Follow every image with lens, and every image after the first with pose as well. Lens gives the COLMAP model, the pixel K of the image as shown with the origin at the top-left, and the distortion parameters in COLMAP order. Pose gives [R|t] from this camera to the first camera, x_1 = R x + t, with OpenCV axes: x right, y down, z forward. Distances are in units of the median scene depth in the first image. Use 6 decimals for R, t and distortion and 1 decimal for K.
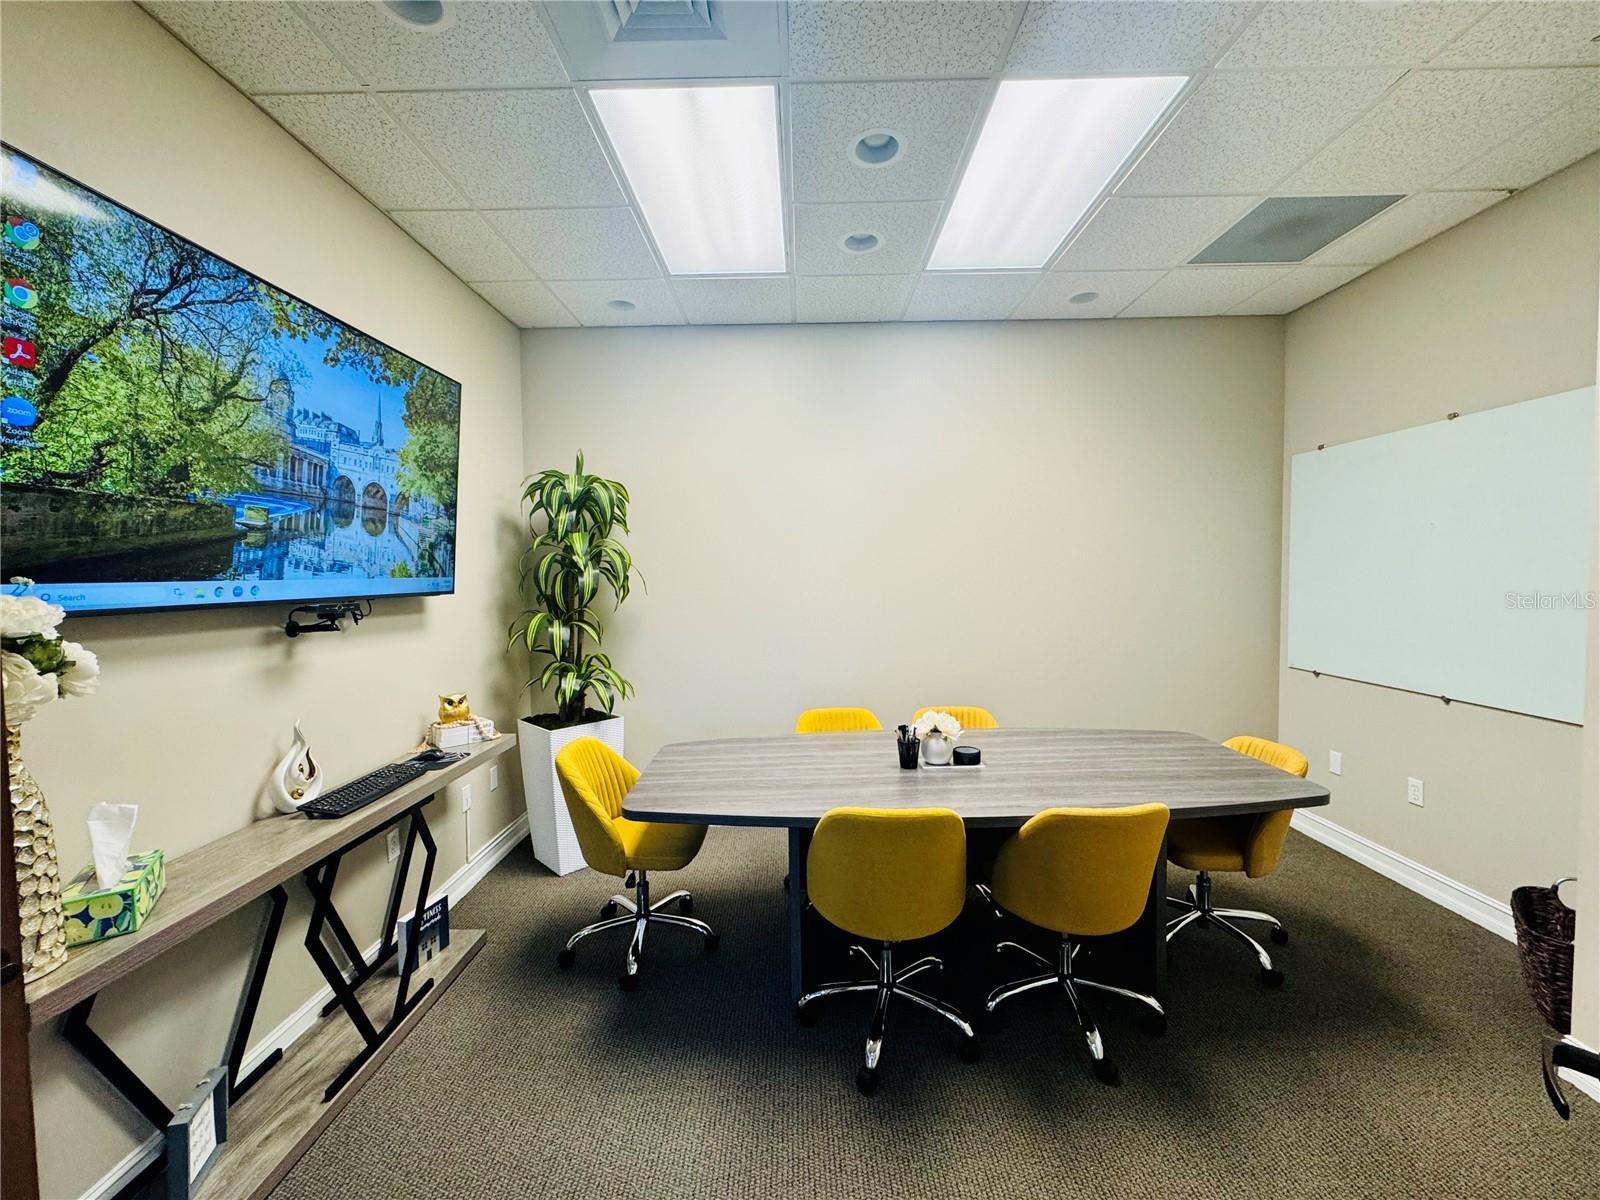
lens RADIAL K [[636.2, 0, 800.0], [0, 636.2, 600.0], [0, 0, 1]] dist [-0.000870, -0.000764]
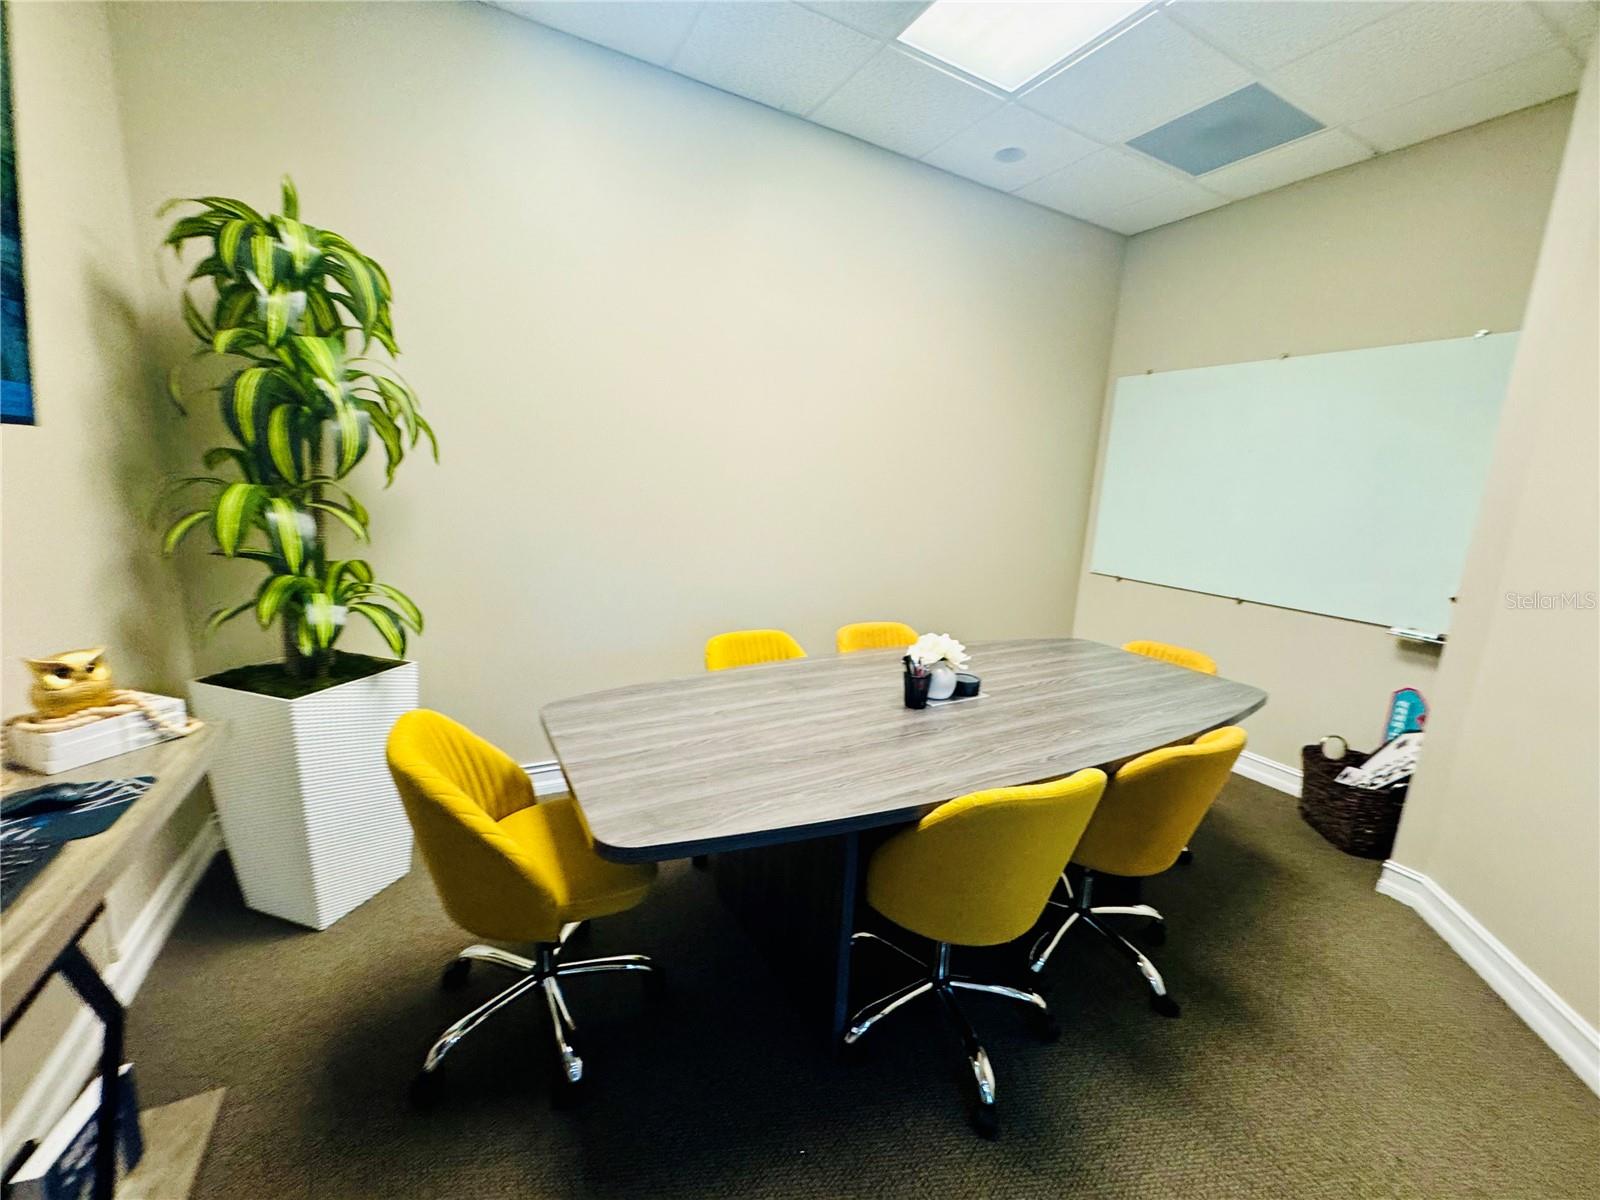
lens RADIAL K [[632.9, 0, 796.2], [0, 632.9, 605.0], [0, 0, 1]] dist [-0.001440, -0.000127]
pose [[0.877467, -0.032679, 0.478523, -0.383902], [-0.045936, 0.987365, 0.151661, 0.028039], [-0.477432, -0.155059, 0.864879, 0.465835]]
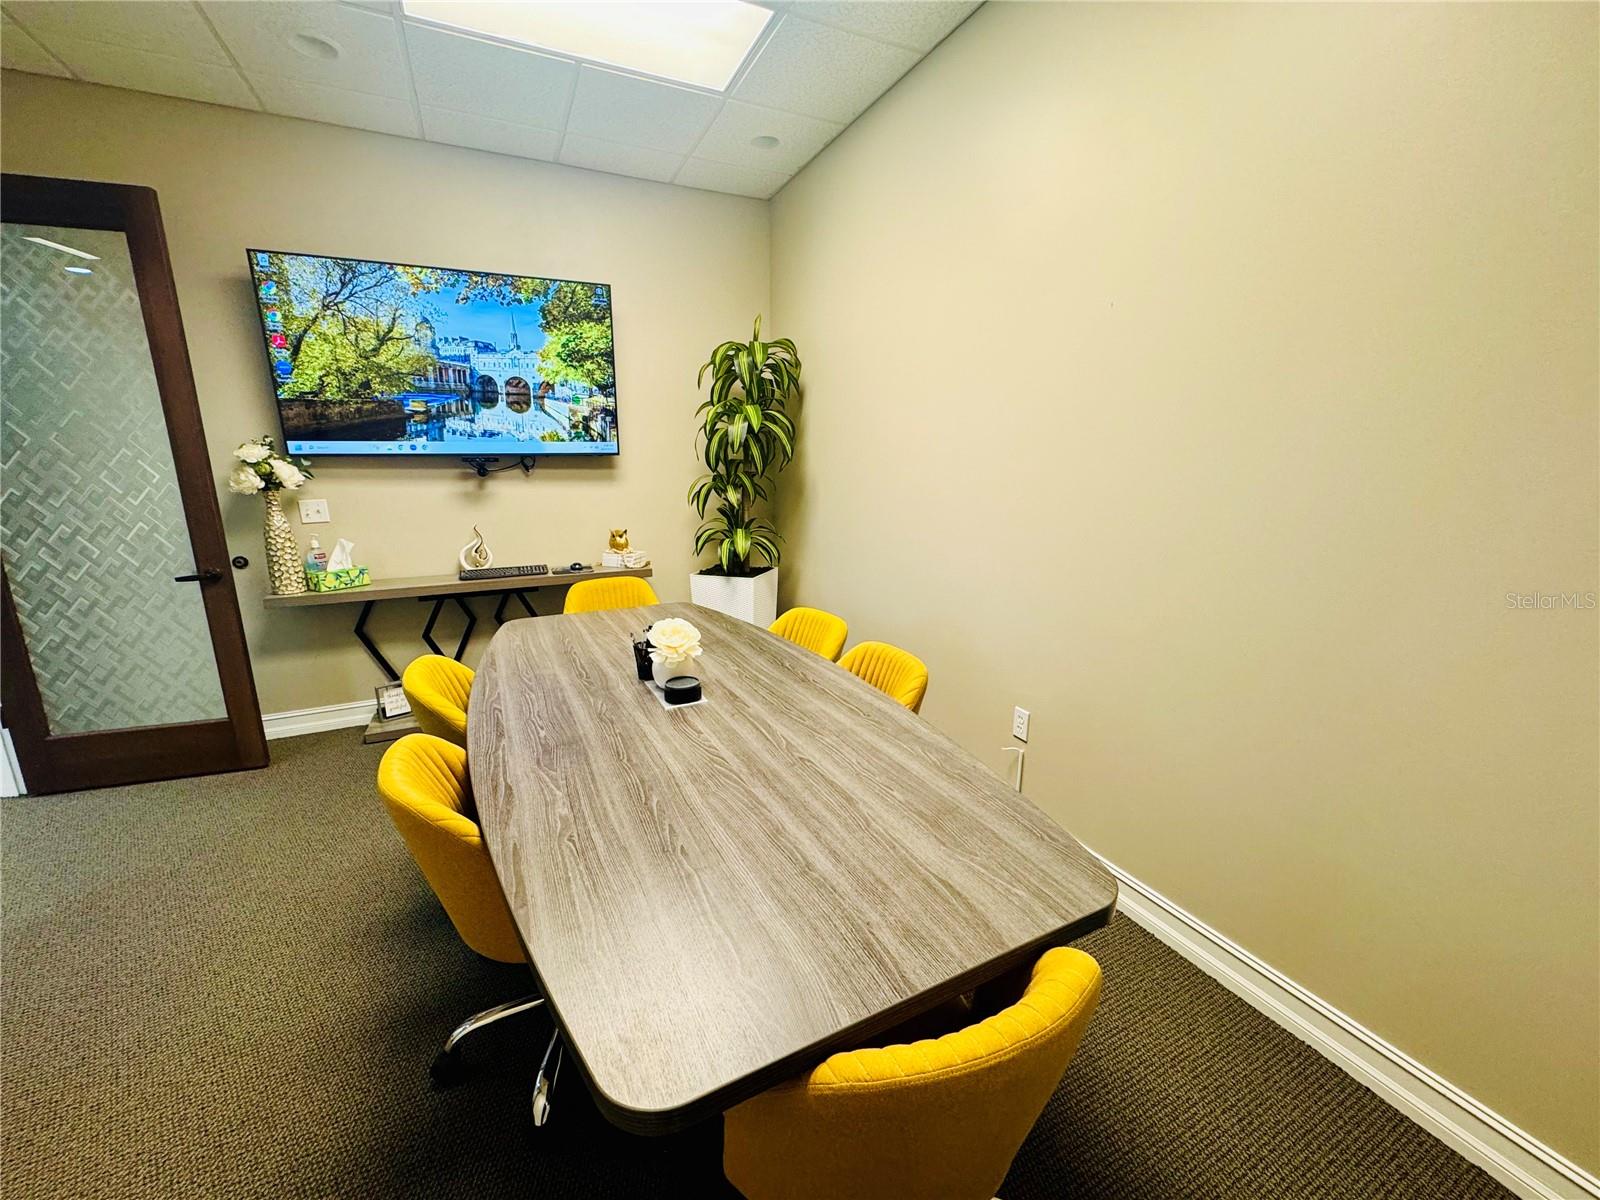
lens RADIAL K [[636.2, 0, 800.0], [0, 636.2, 600.0], [0, 0, 1]] dist [-0.000870, -0.000764]
pose [[0.437674, 0.212475, -0.873668, 1.091544], [-0.041612, 0.975423, 0.216376, -0.022438], [0.898170, -0.058347, 0.435759, 0.945184]]
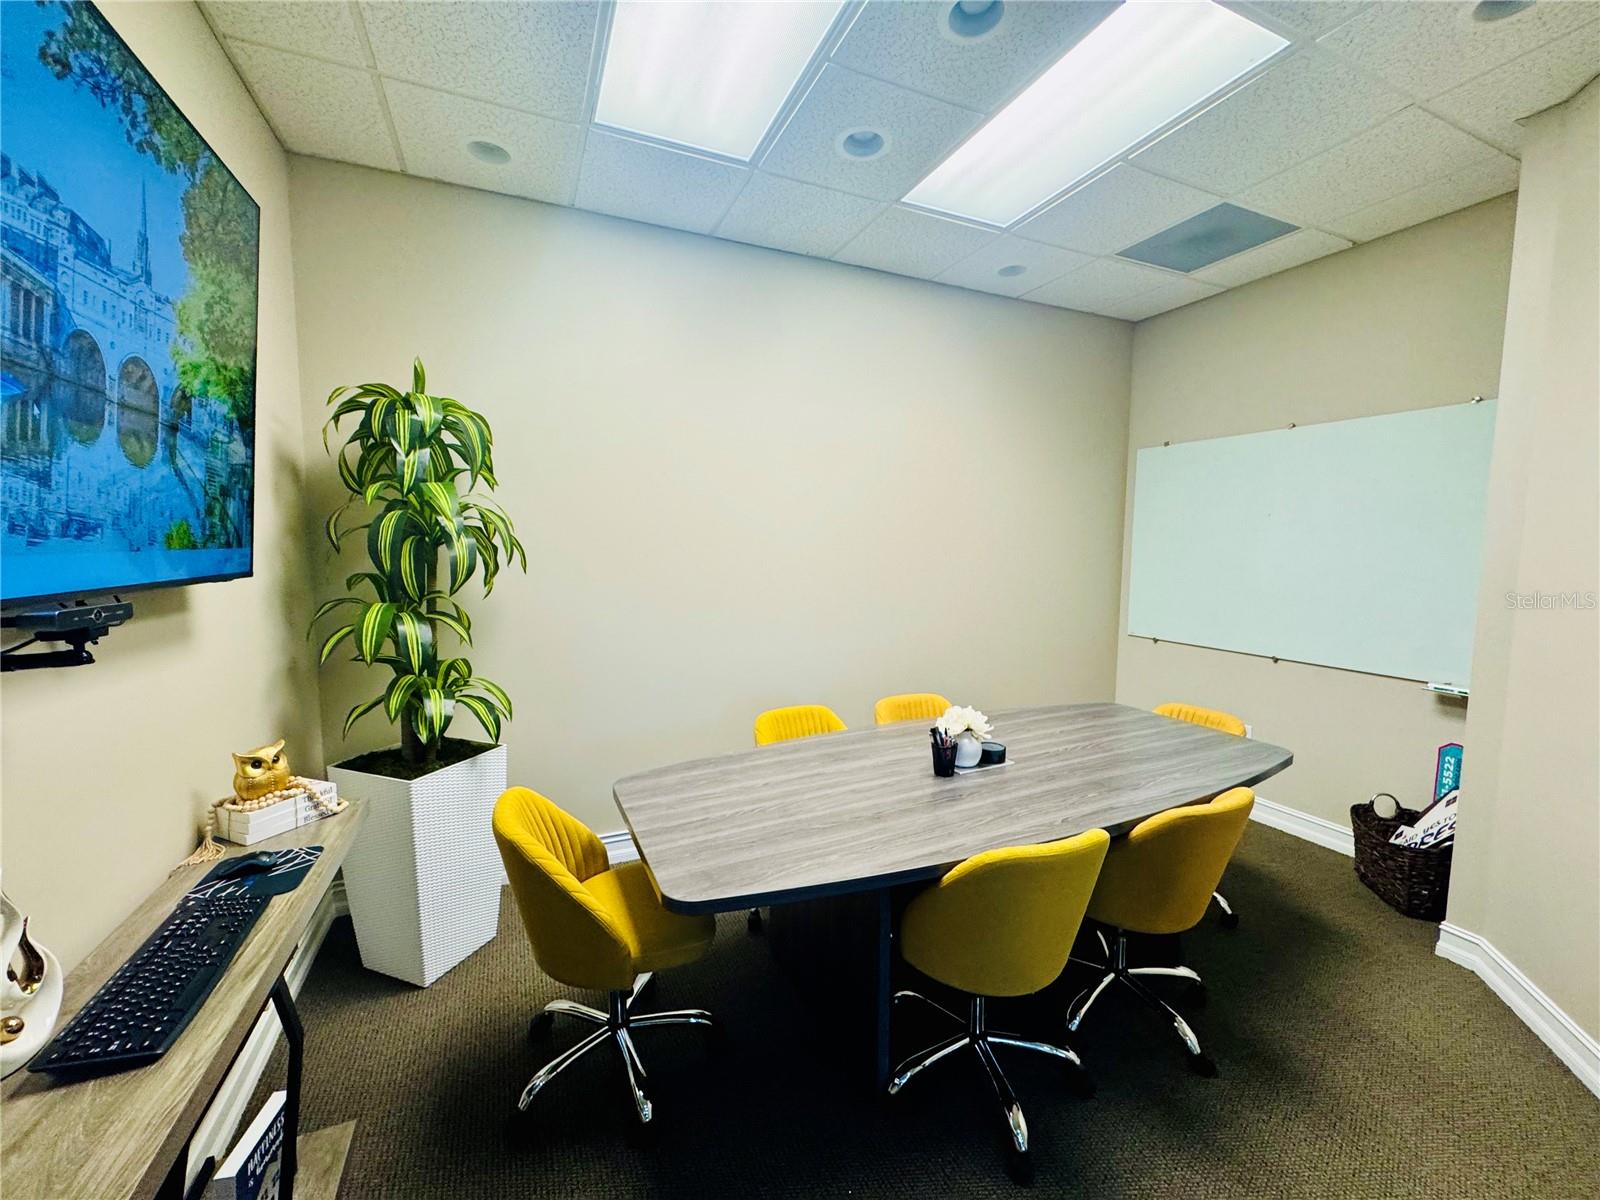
lens RADIAL K [[636.2, 0, 800.0], [0, 636.2, 600.0], [0, 0, 1]] dist [-0.000870, -0.000764]
pose [[0.911268, -0.019476, 0.411352, -0.418346], [0.000543, 0.998937, 0.046095, -0.019122], [-0.411813, -0.041781, 0.910310, 0.339689]]
